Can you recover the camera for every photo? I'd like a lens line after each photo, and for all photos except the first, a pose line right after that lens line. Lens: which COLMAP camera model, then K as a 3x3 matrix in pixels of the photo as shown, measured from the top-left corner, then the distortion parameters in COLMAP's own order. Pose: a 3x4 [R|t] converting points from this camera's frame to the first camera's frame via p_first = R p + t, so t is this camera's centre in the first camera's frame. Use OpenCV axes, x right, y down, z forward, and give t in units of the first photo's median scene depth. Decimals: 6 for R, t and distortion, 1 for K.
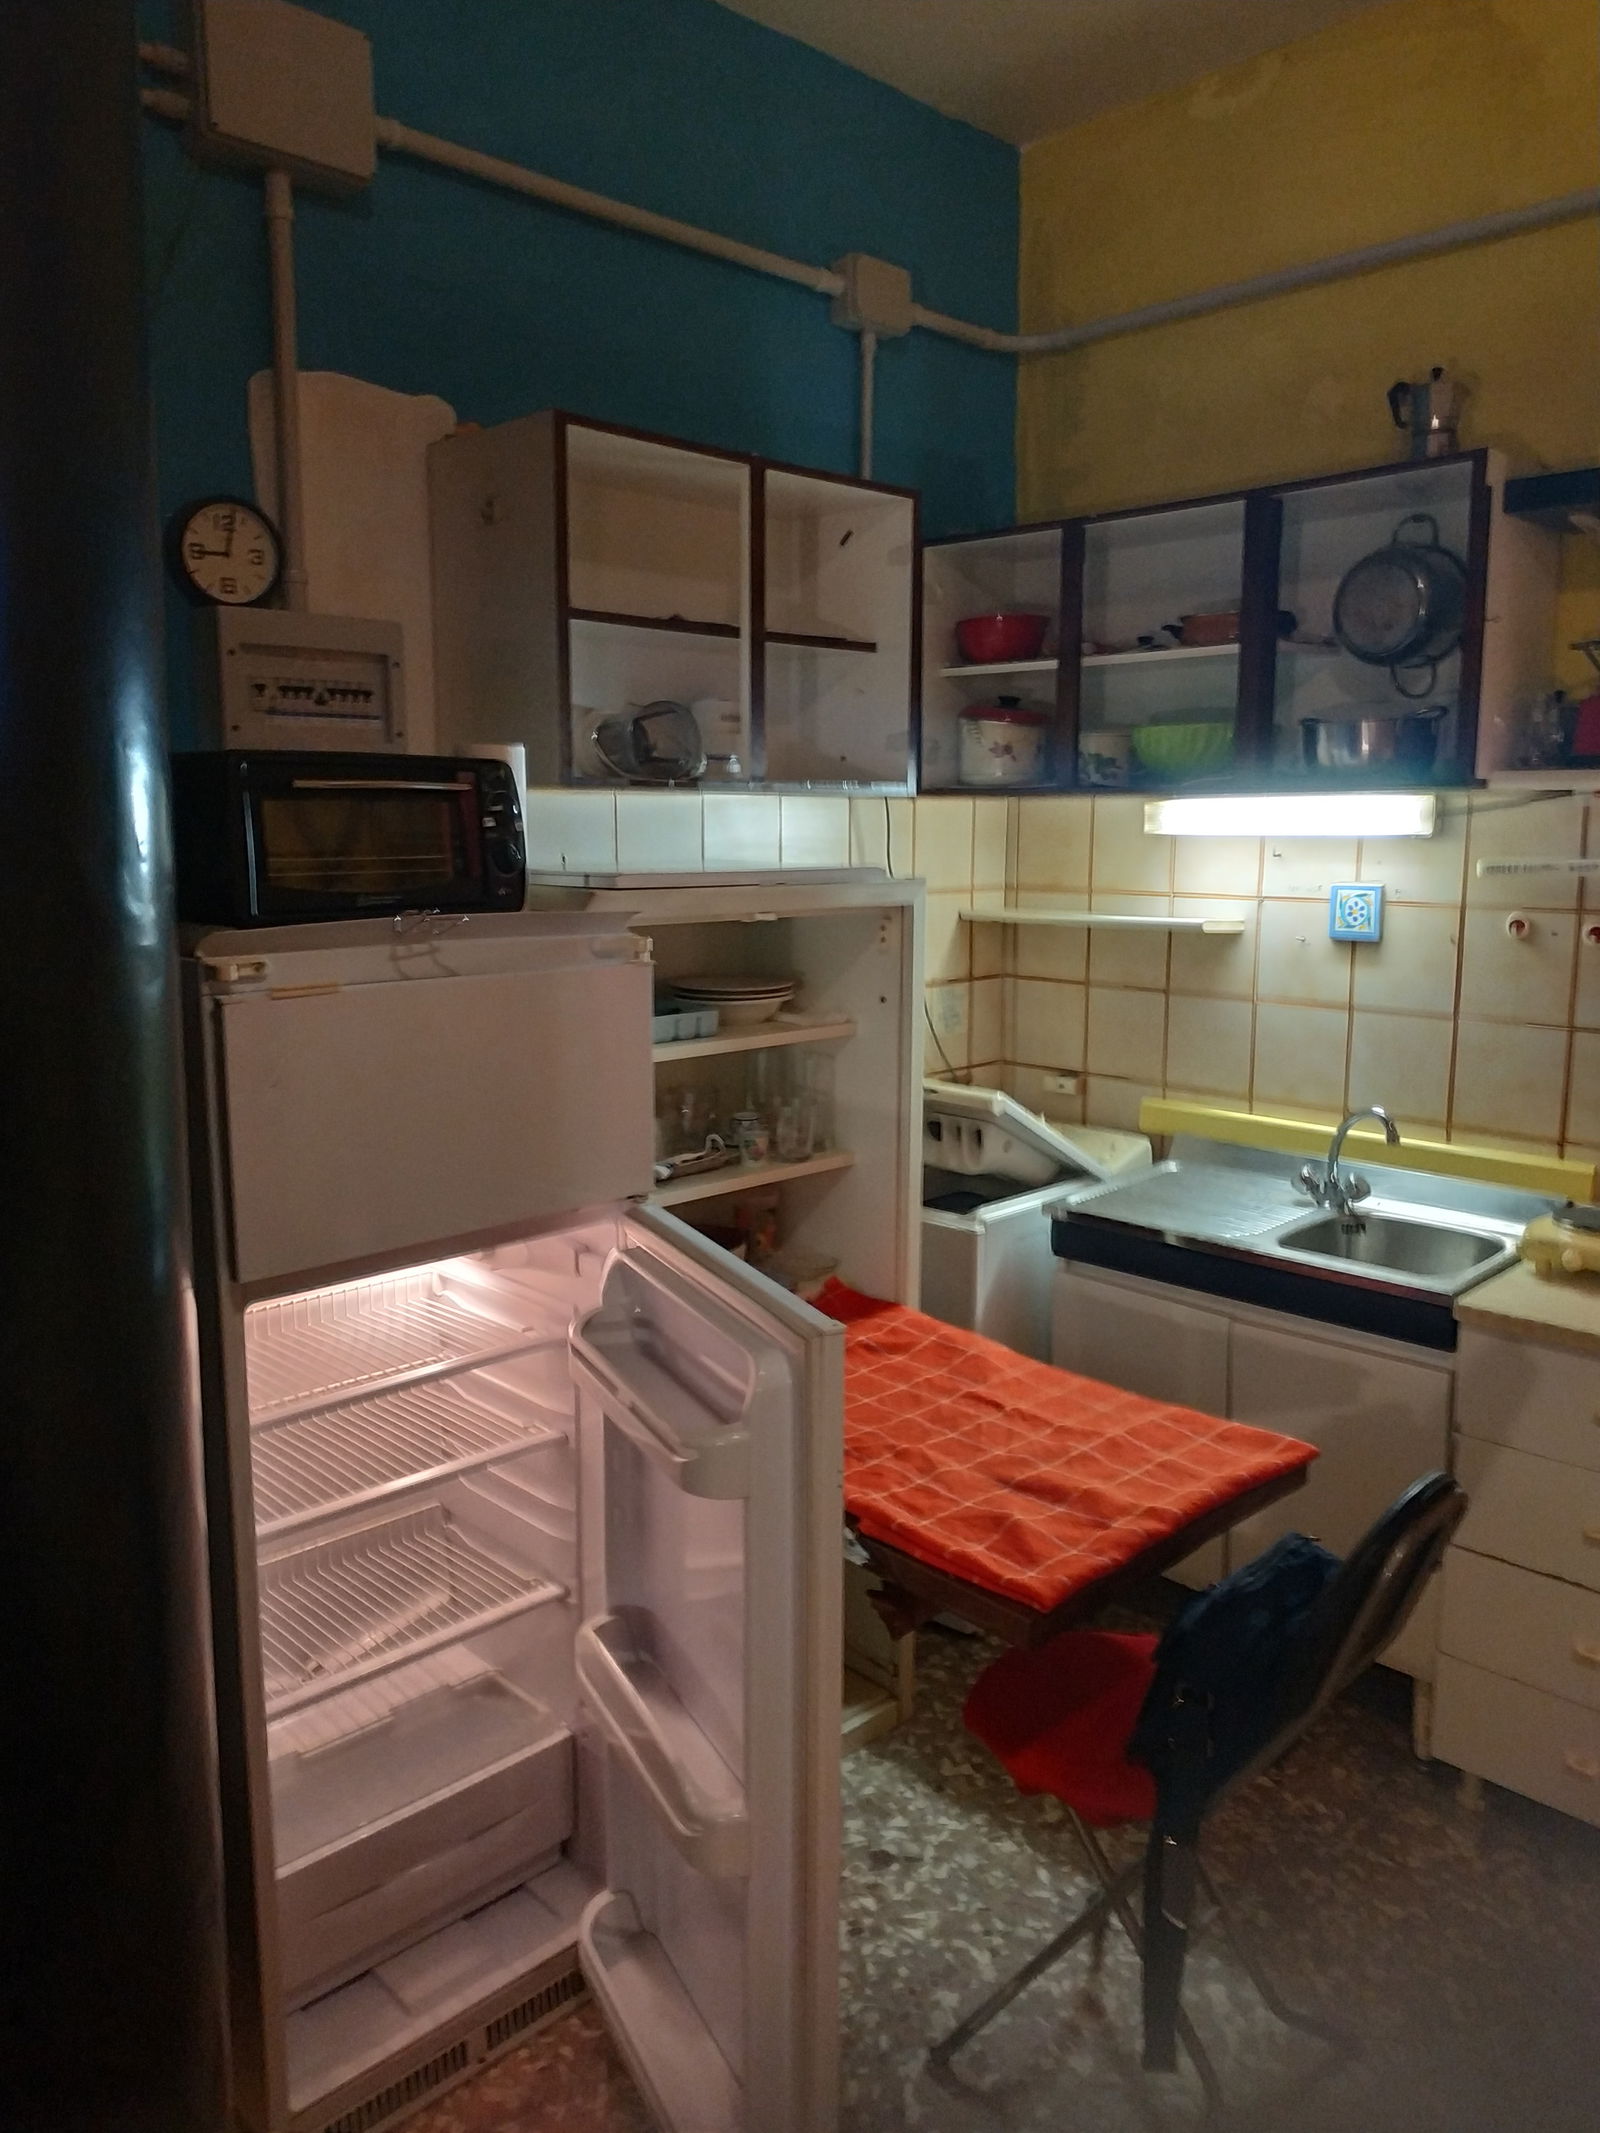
lens RADIAL K [[1566.9, 0, 800.0], [0, 1566.9, 1066.5], [0, 0, 1]] dist [-0.023956, 0.005471]
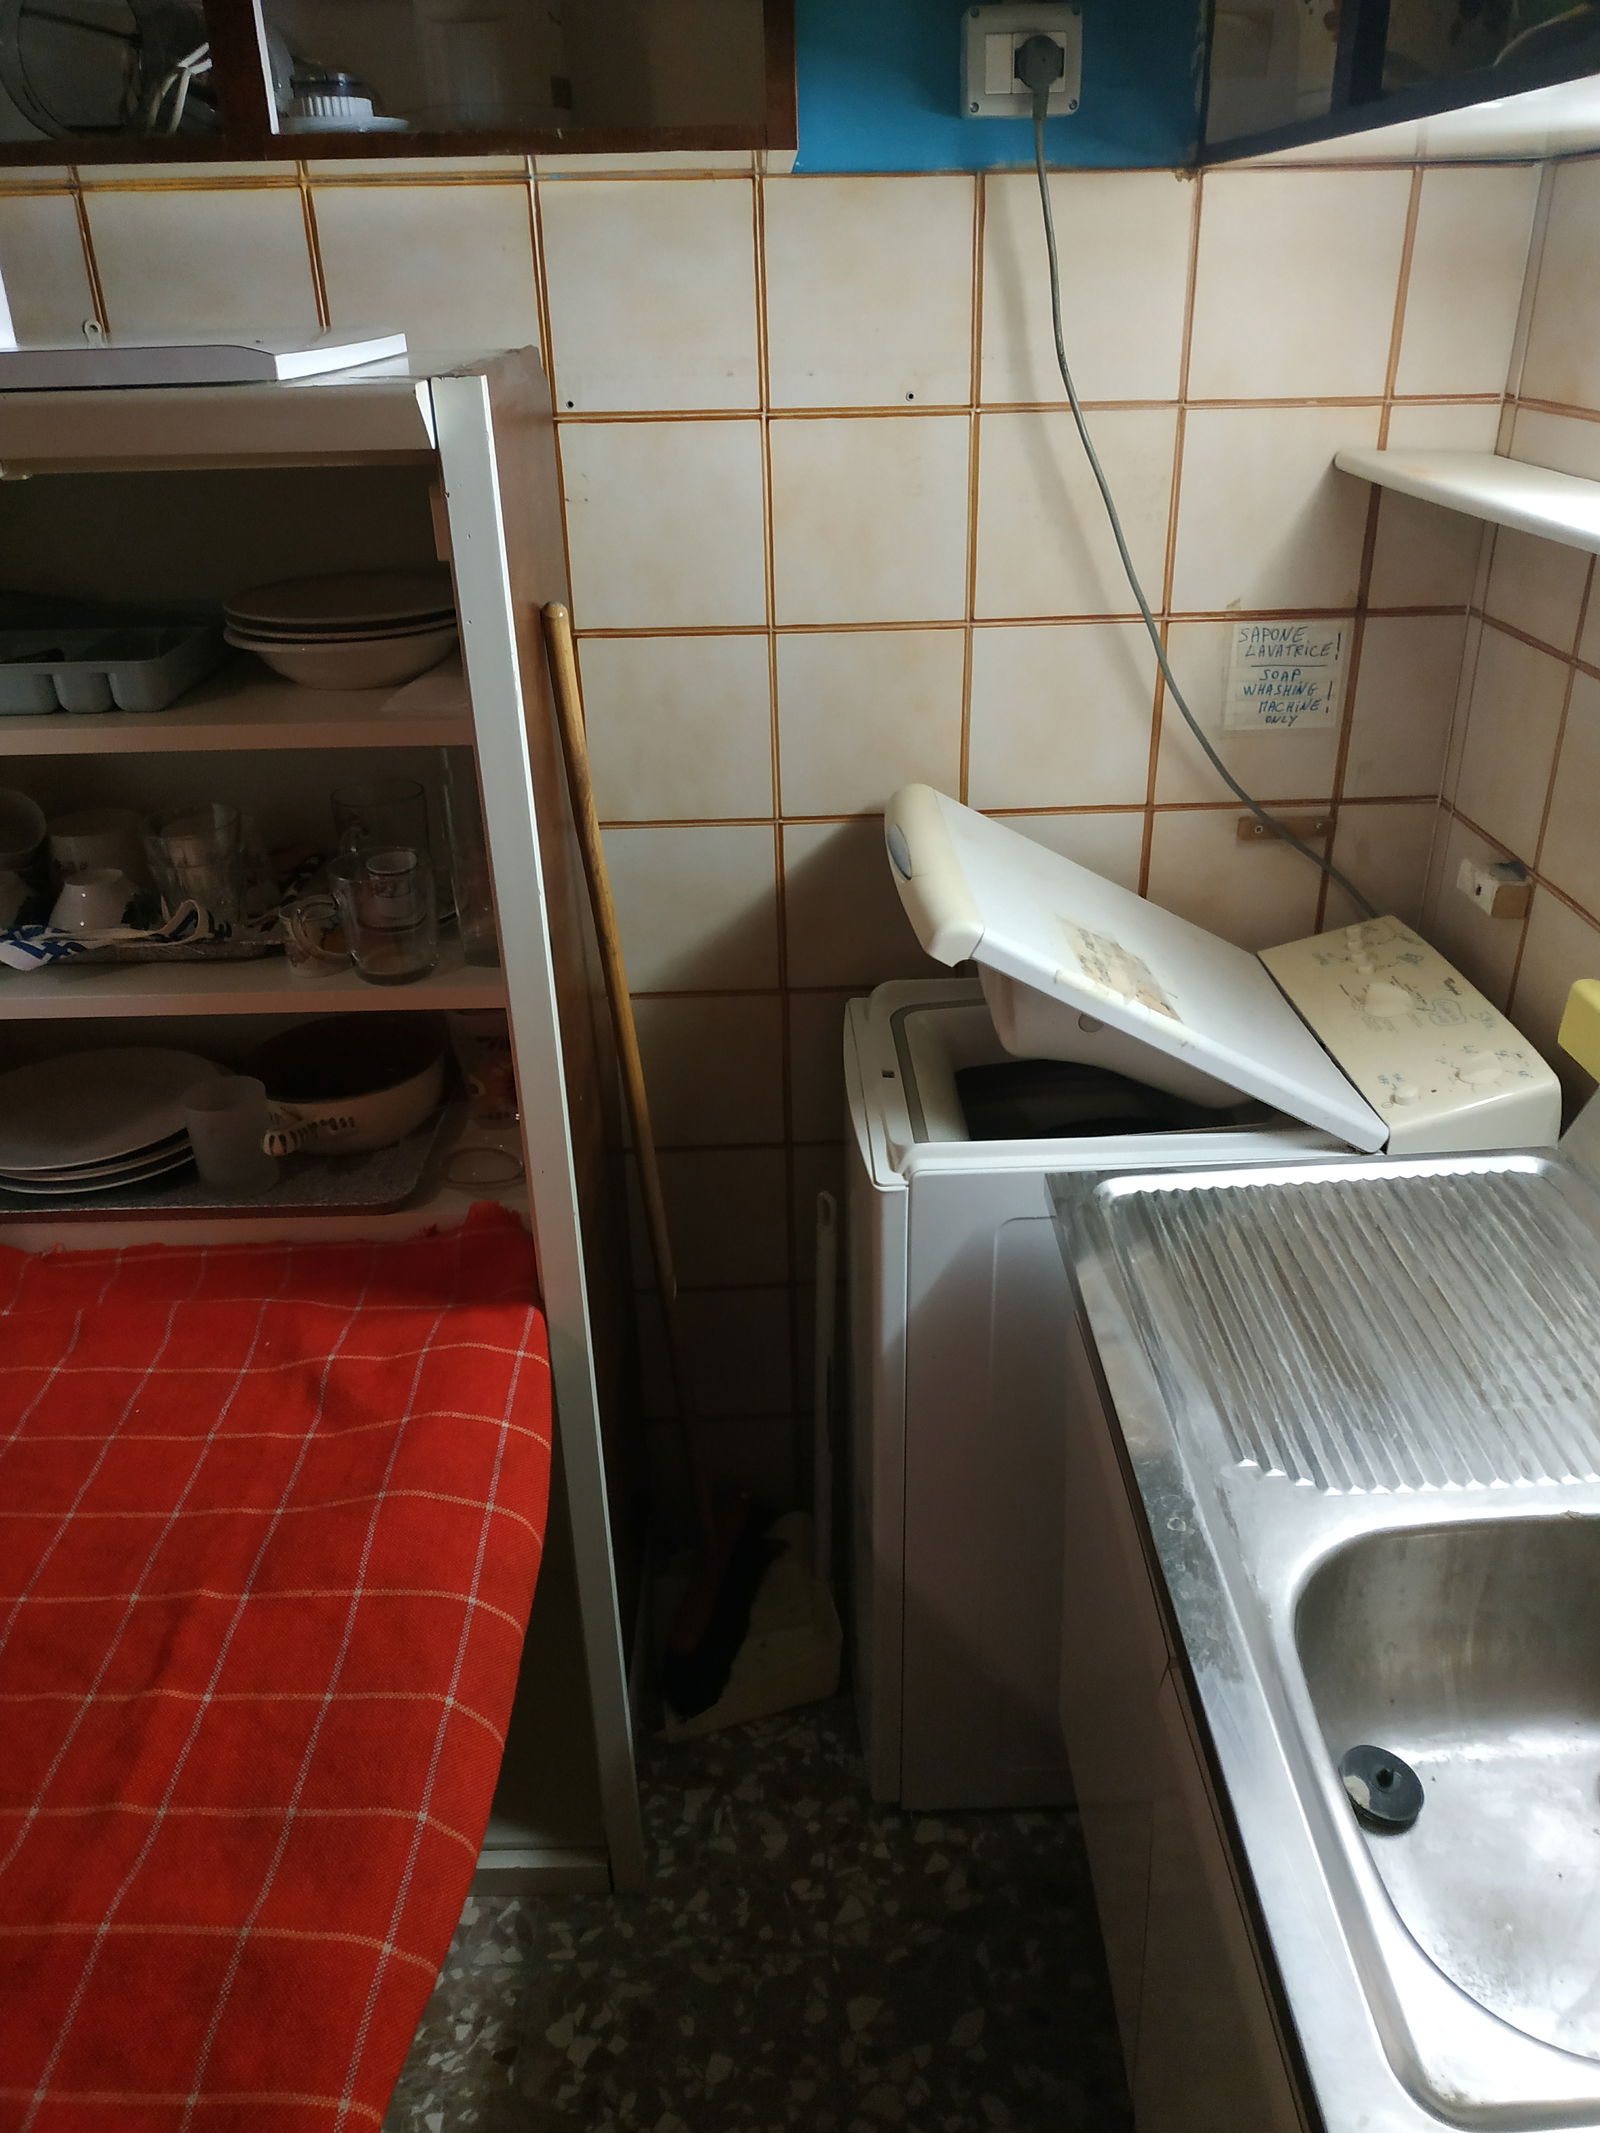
lens RADIAL K [[1566.9, 0, 800.0], [0, 1566.9, 1066.5], [0, 0, 1]] dist [-0.023956, 0.005471]
pose [[0.733934, 0.305293, -0.606743, 0.309901], [-0.096442, 0.931082, 0.351832, -0.078396], [0.672339, -0.199706, 0.712795, 0.546640]]
